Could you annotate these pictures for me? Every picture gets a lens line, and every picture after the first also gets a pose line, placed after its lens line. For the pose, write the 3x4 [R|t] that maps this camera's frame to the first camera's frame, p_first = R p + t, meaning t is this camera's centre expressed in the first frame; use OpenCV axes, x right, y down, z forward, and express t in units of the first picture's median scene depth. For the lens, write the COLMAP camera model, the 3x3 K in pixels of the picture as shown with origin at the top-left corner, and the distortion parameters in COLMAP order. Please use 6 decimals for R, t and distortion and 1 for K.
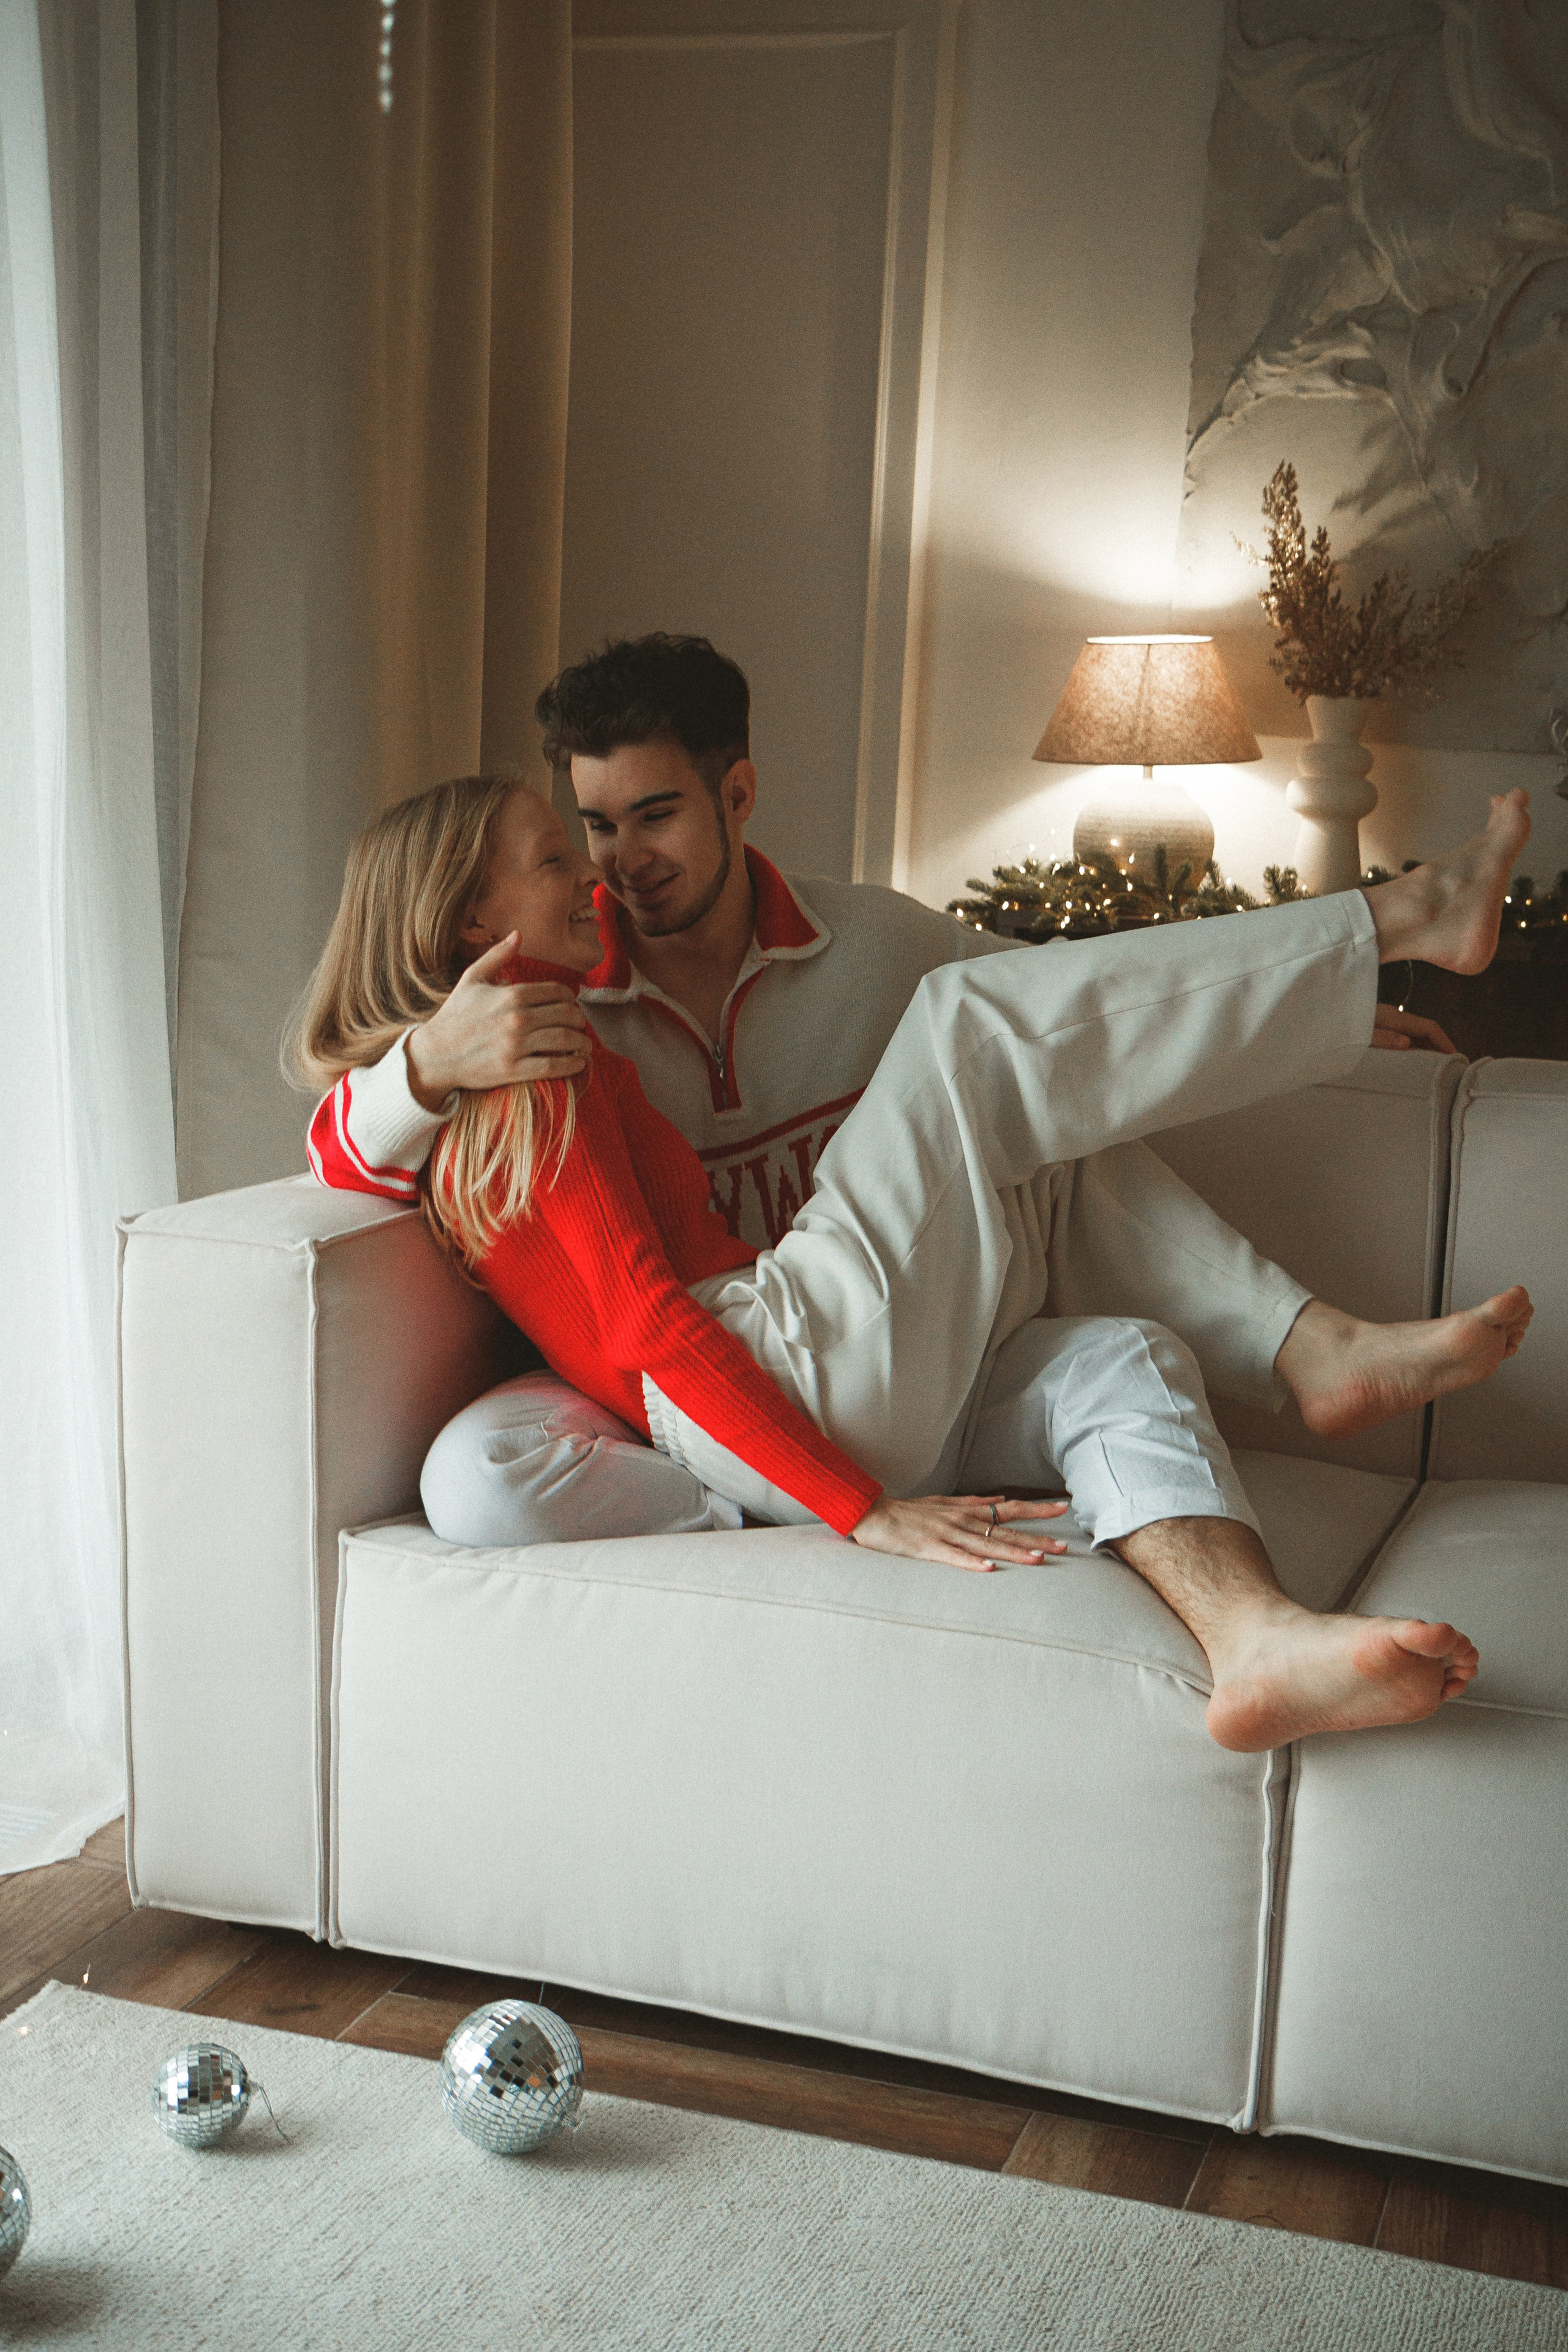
lens RADIAL K [[2967.5, 0, 784.0], [0, 2967.5, 1176.0], [0, 0, 1]] dist [0.021291, 0.080297]
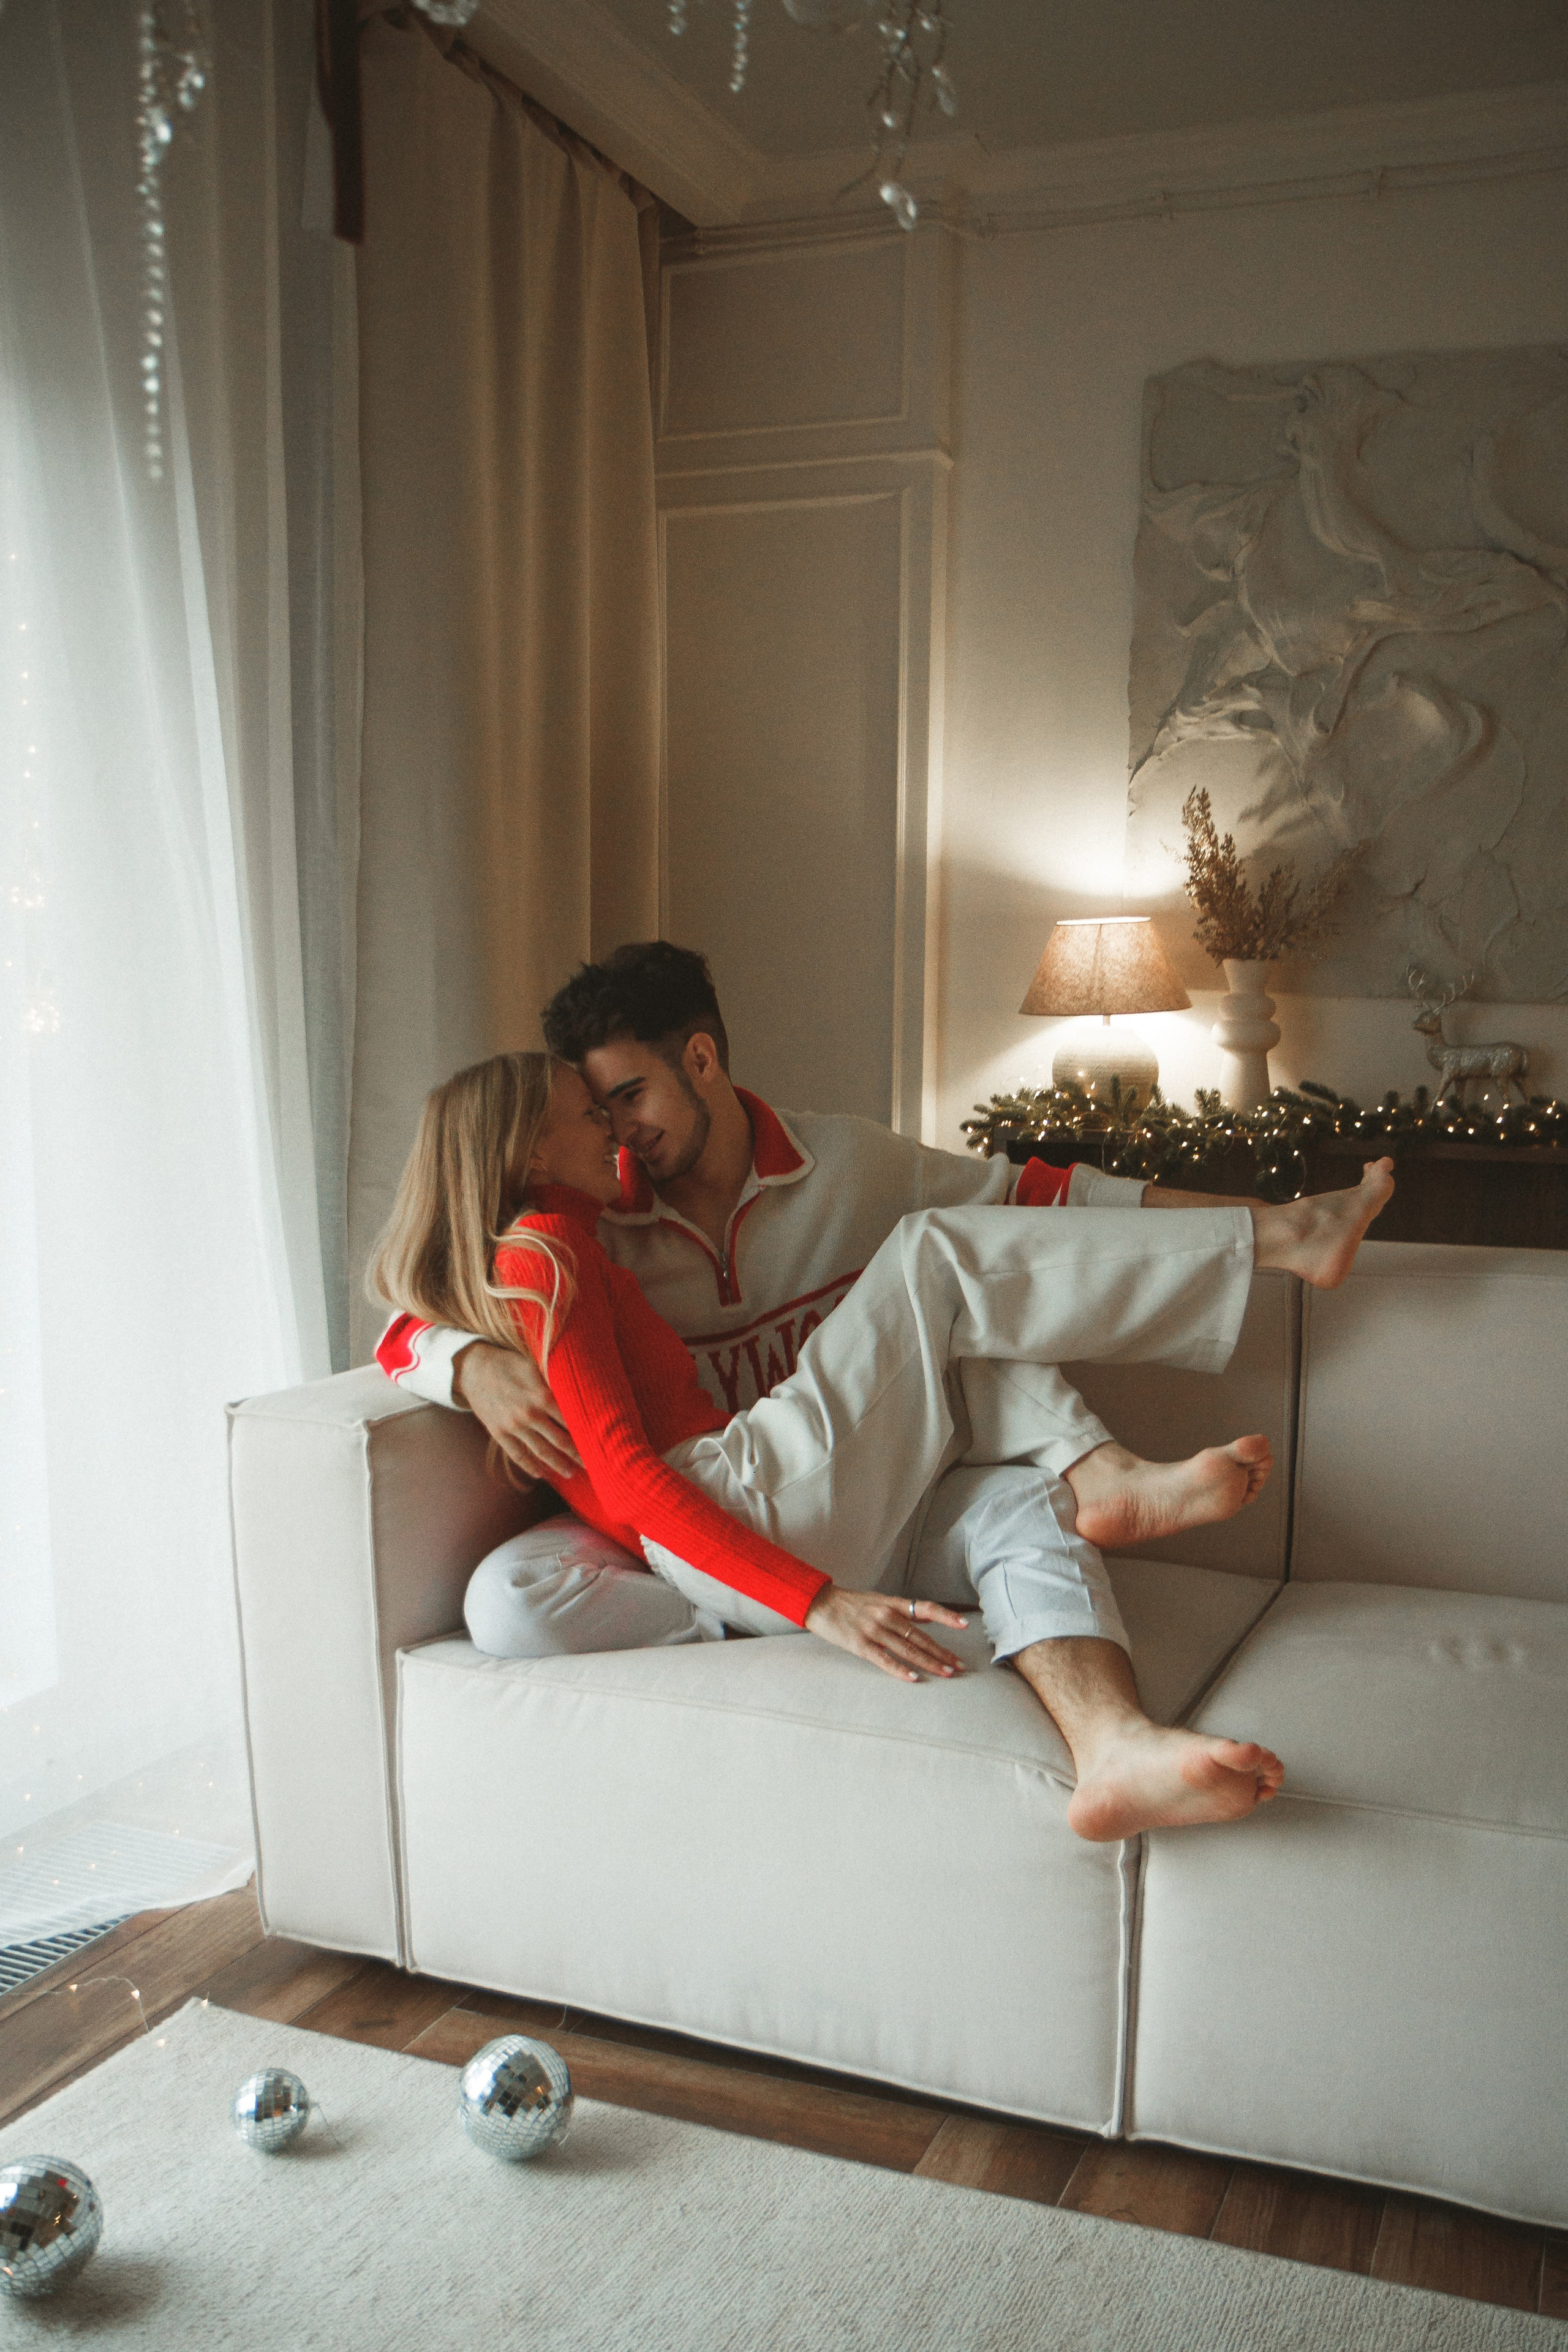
lens RADIAL K [[2061.9, 0, 831.1], [0, 2061.9, 1246.1], [0, 0, 1]] dist [-0.140048, 0.130806]
pose [[0.997838, -0.028526, -0.059209, 0.086942], [0.026834, 0.999214, -0.029169, -0.020478], [0.059995, 0.027517, 0.997819, 0.141150]]
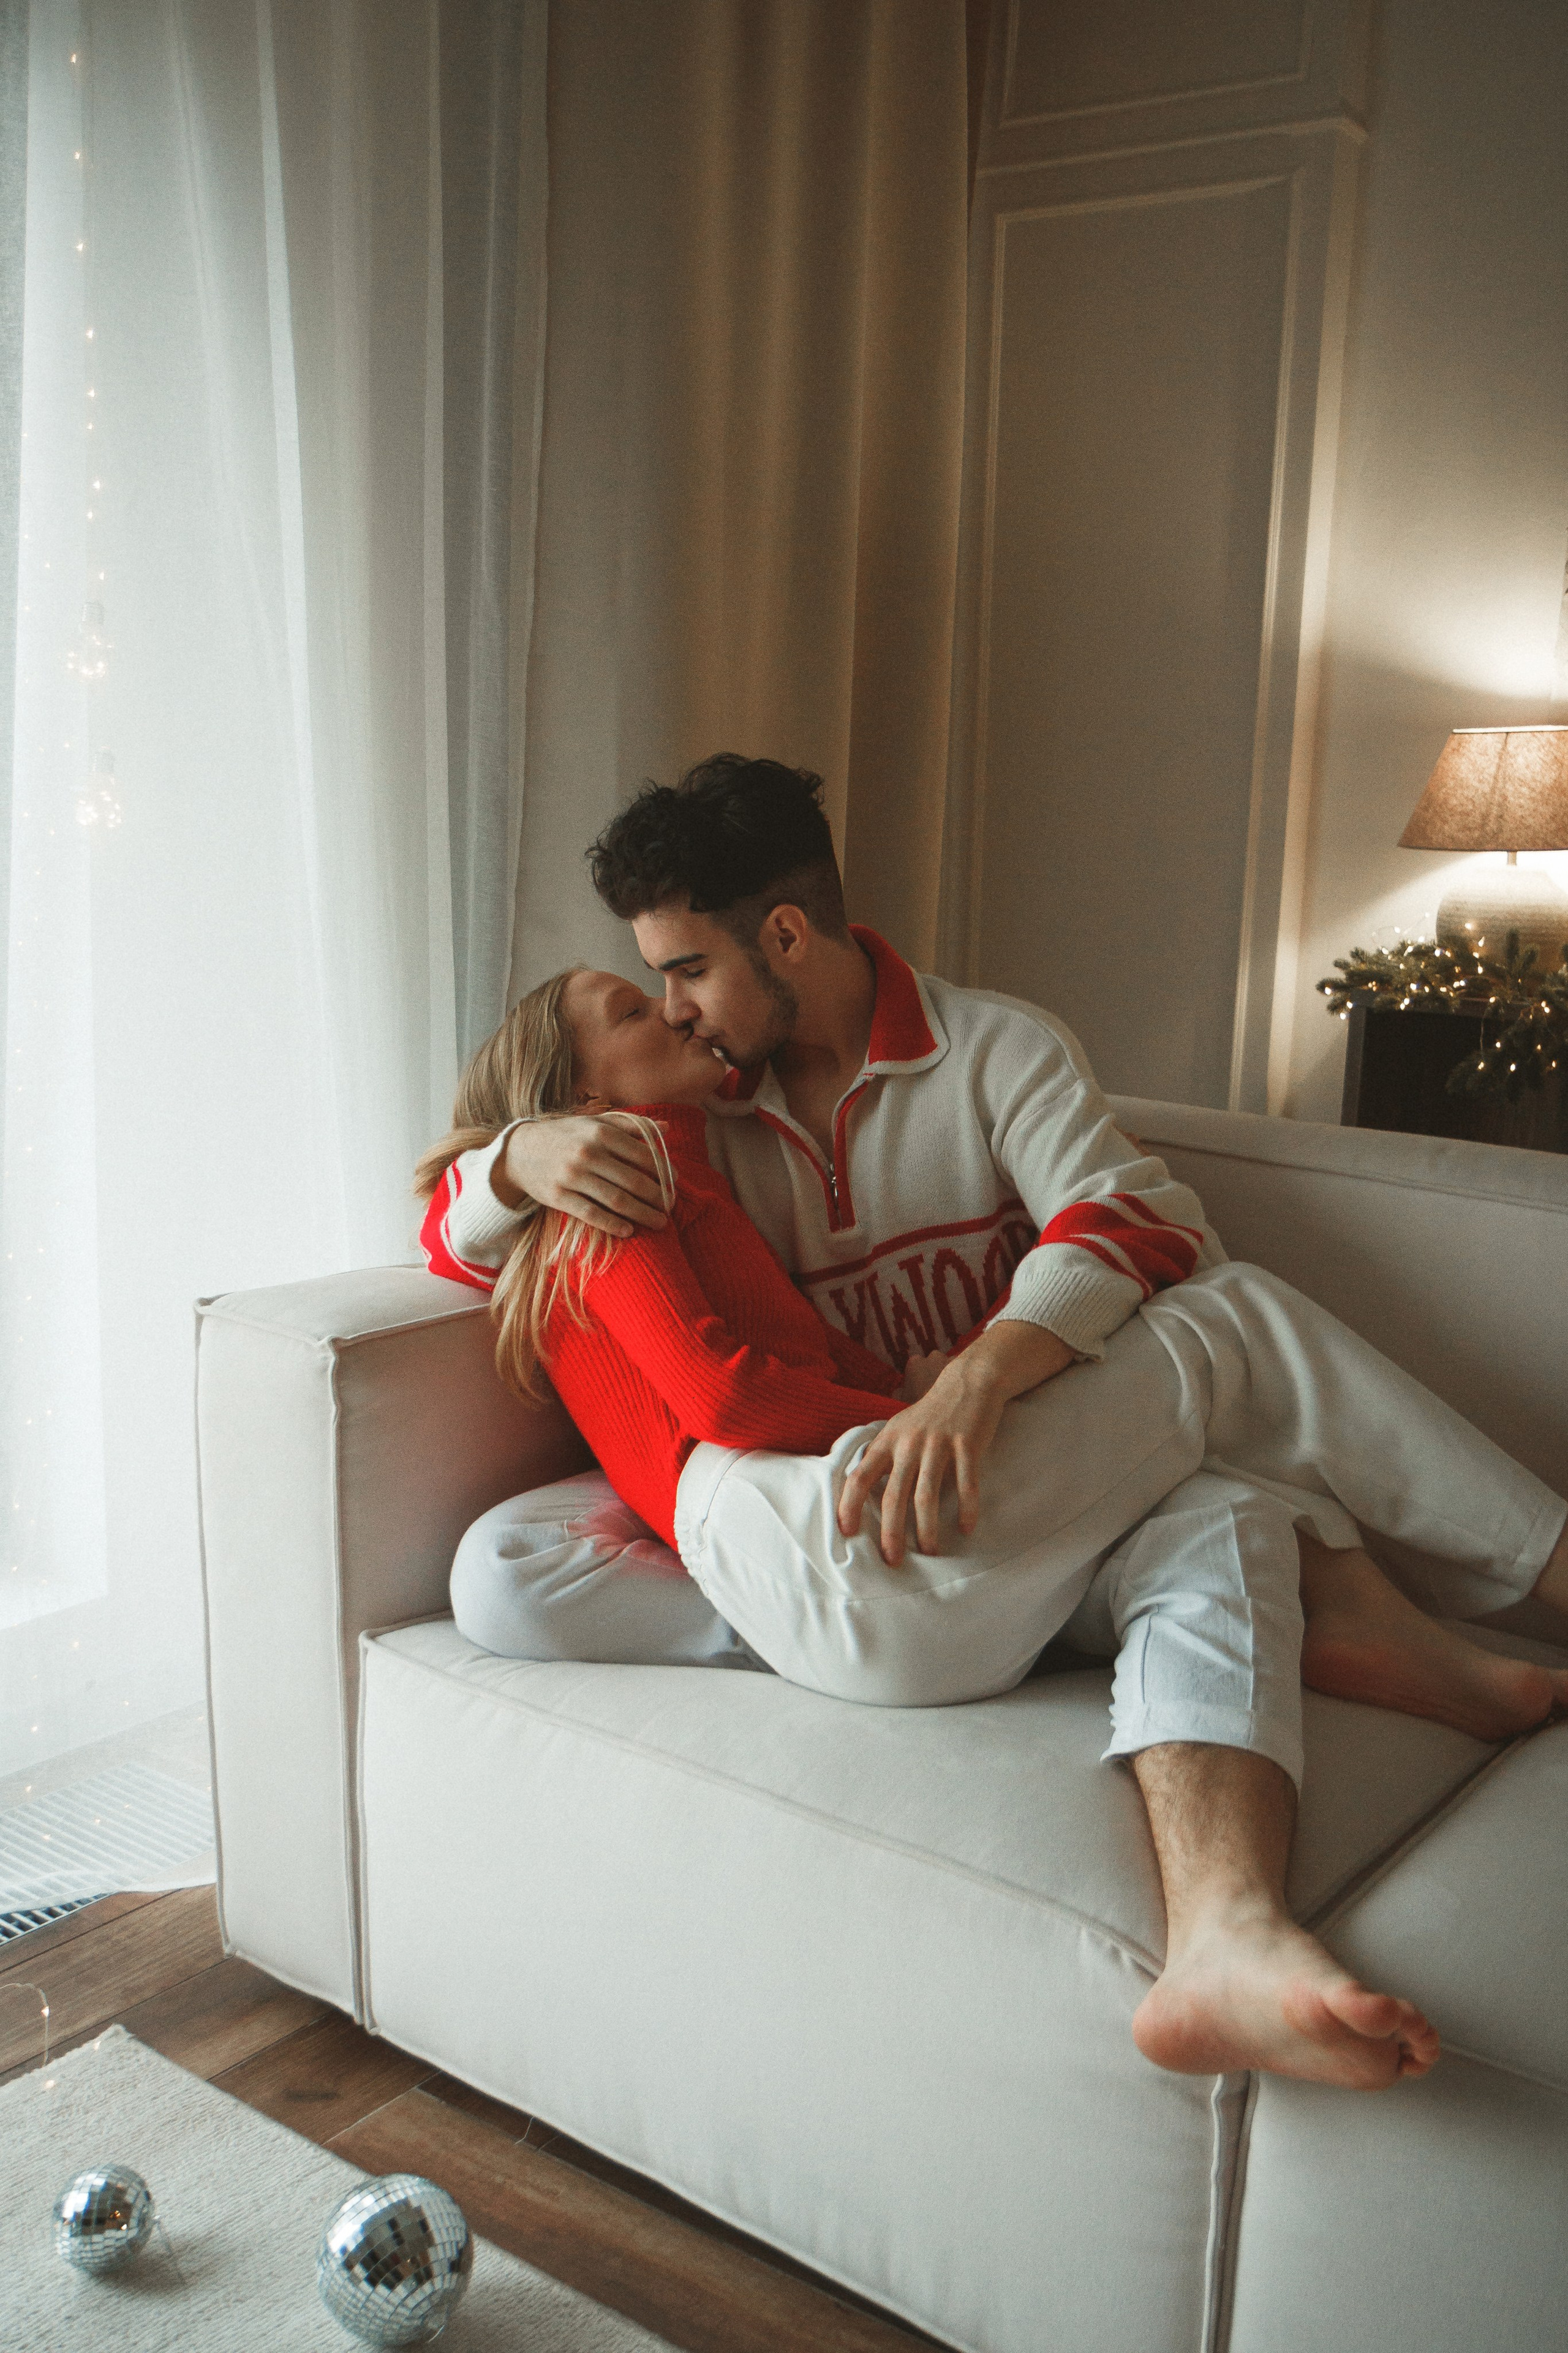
lens RADIAL K [[2169.1, 0, 769.8], [0, 2169.1, 1223.6], [0, 0, 1]] dist [-0.068588, 0.015877]
pose [[0.952284, 0.044261, -0.301987, 0.182401], [-0.035536, 0.998779, 0.034326, -0.043568], [0.303138, -0.021956, 0.952694, 0.353035]]
